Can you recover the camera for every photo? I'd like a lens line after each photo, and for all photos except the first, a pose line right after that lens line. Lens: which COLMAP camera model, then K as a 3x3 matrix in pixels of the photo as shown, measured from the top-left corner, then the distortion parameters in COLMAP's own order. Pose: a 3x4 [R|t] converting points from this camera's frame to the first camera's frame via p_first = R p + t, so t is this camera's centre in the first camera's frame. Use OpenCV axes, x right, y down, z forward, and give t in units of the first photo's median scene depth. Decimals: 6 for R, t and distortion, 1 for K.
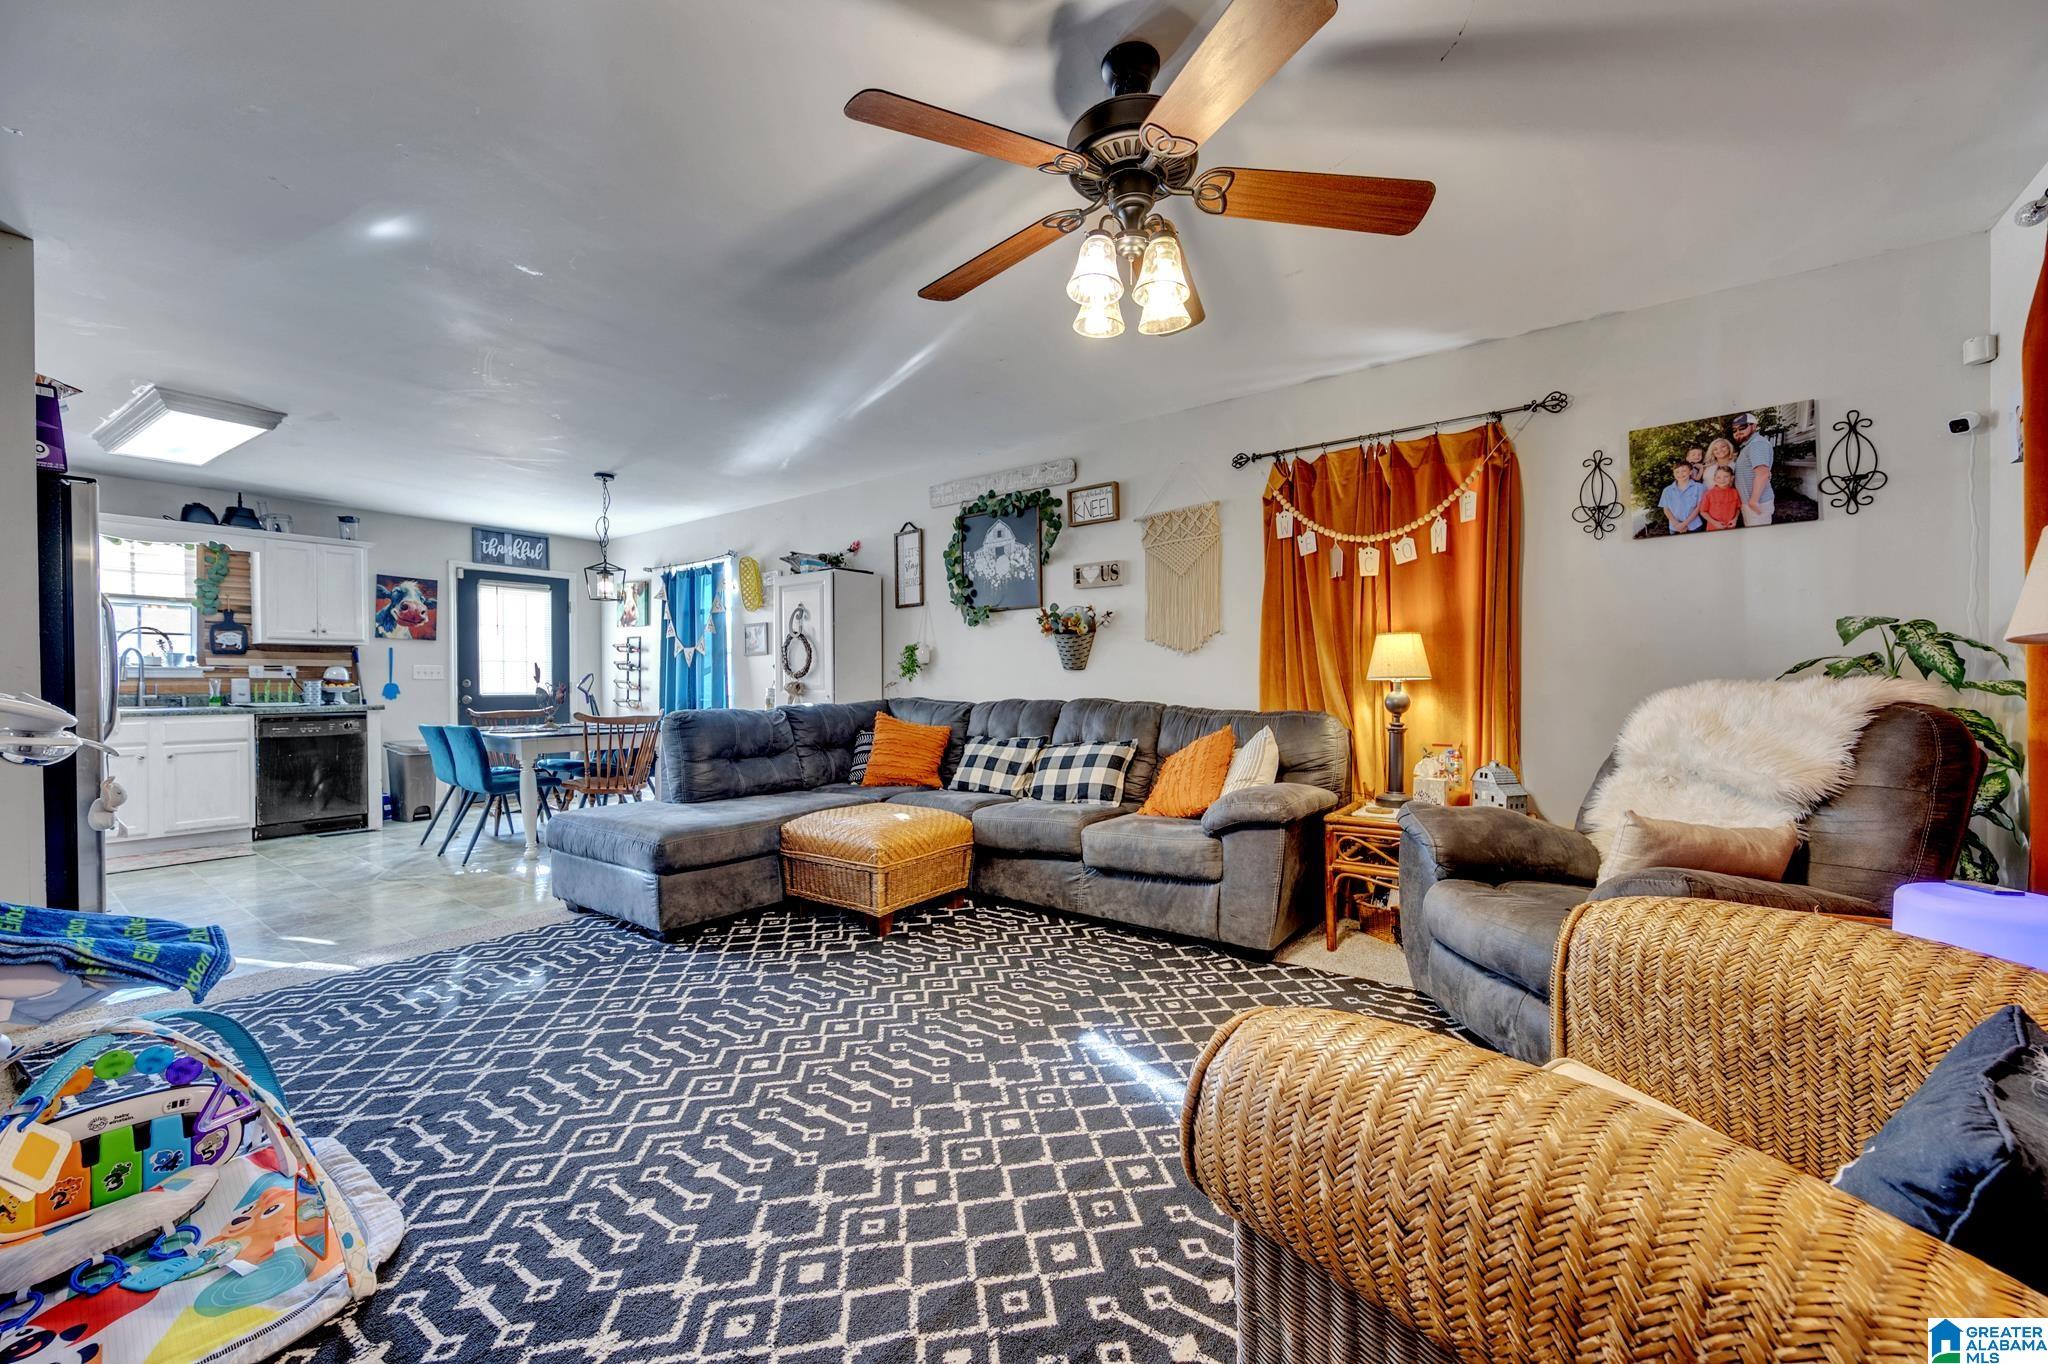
lens RADIAL K [[802.8, 0, 1026.6], [0, 802.8, 689.3], [0, 0, 1]] dist [-0.000595, -0.000148]
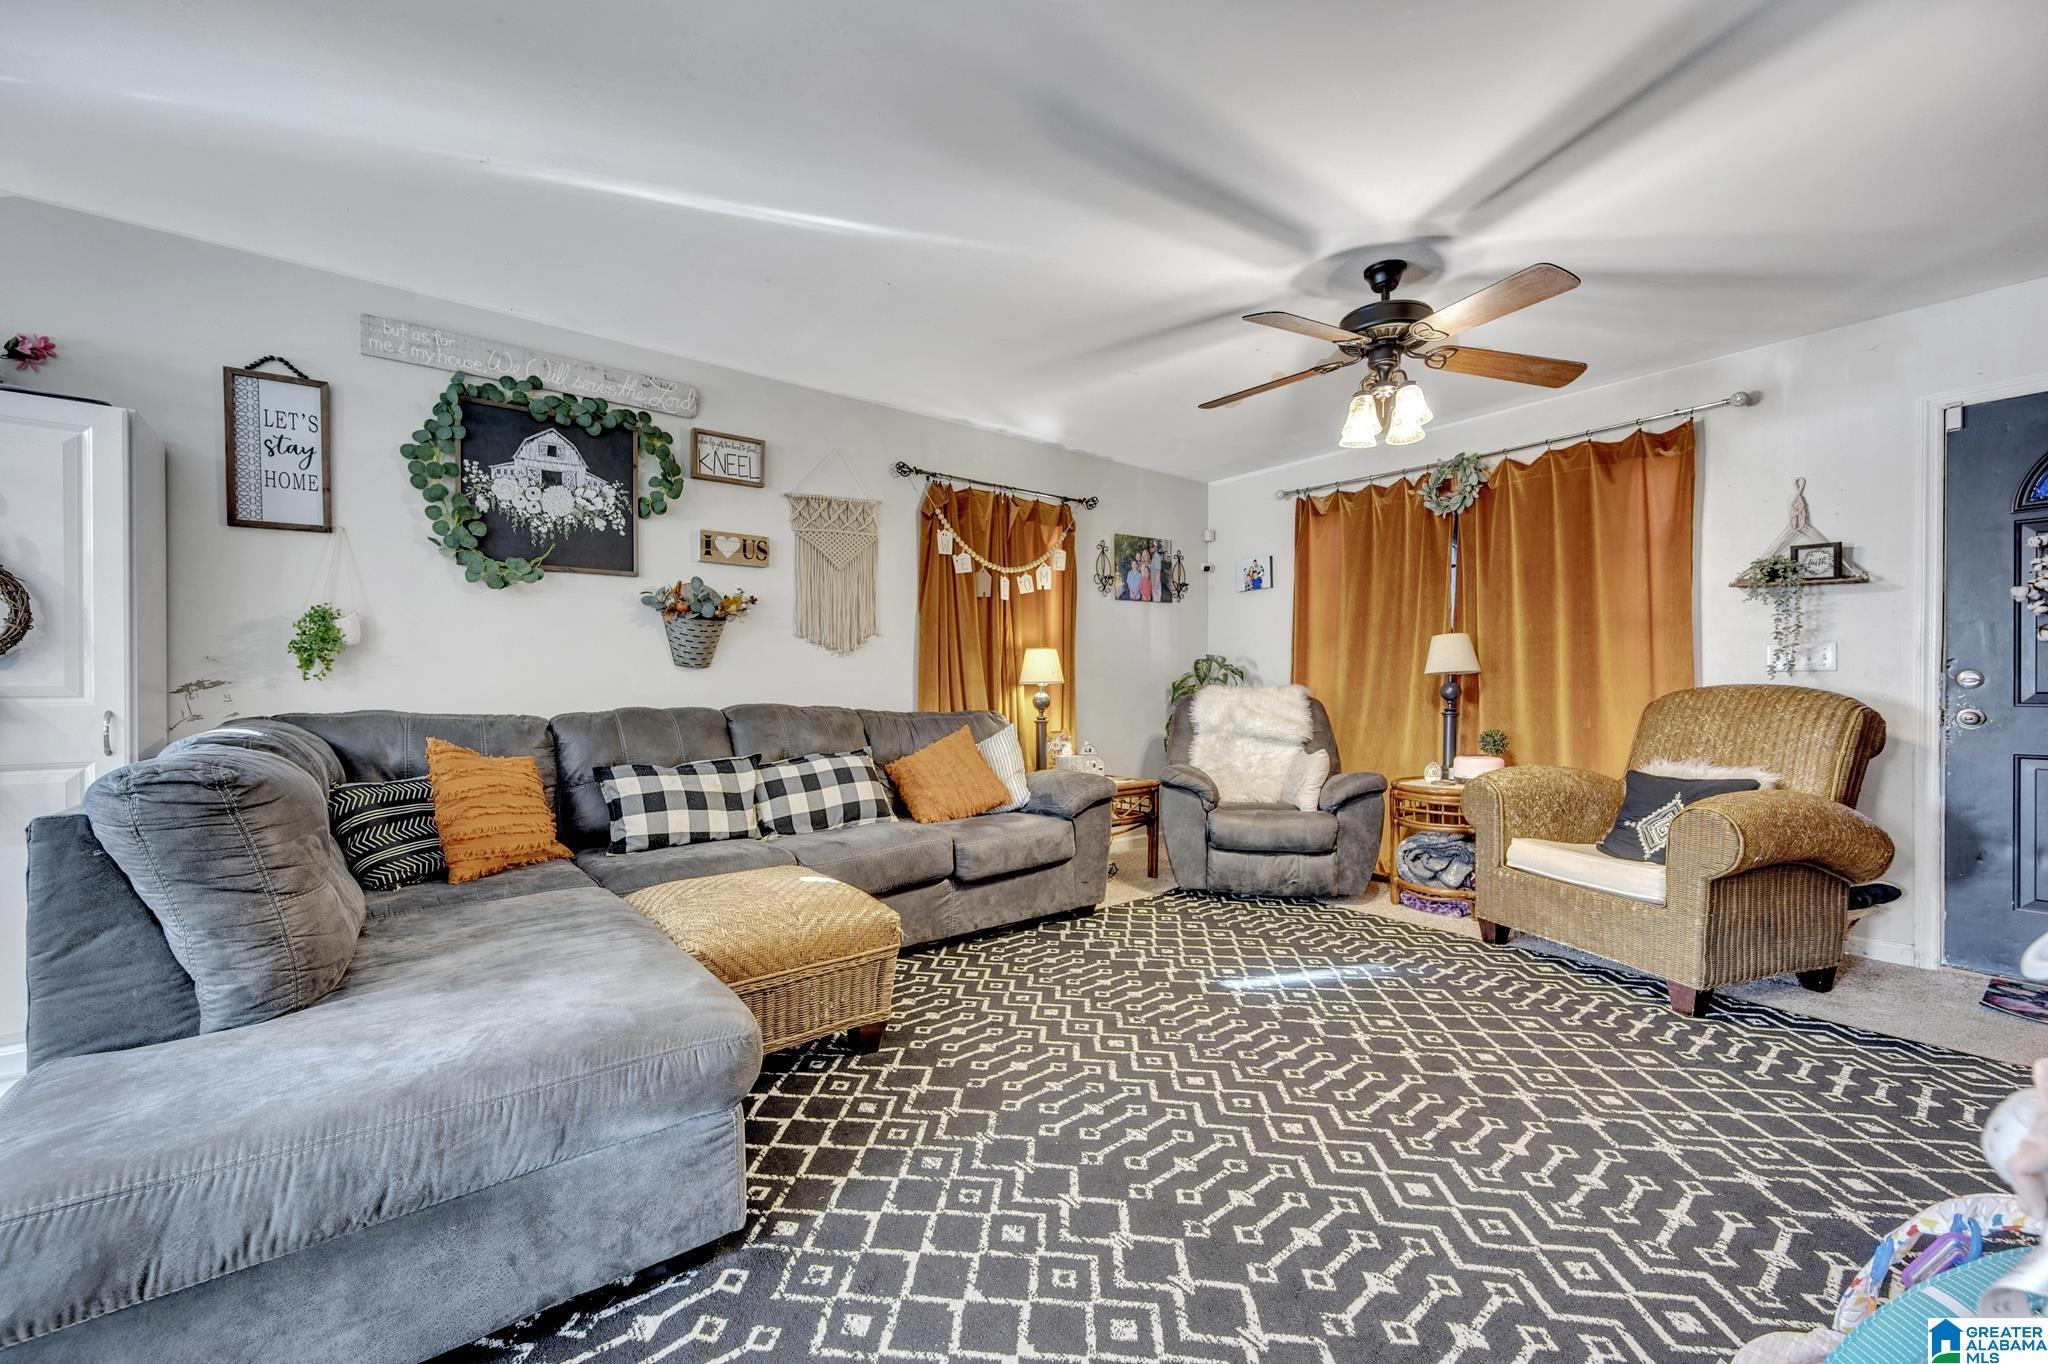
lens RADIAL K [[802.8, 0, 1026.6], [0, 802.8, 689.3], [0, 0, 1]] dist [-0.000595, -0.000148]
pose [[0.262718, 0.000251, 0.964873, -0.754527], [0.004363, 0.999989, -0.001448, -0.001174], [-0.964863, 0.004590, 0.262714, 0.640506]]
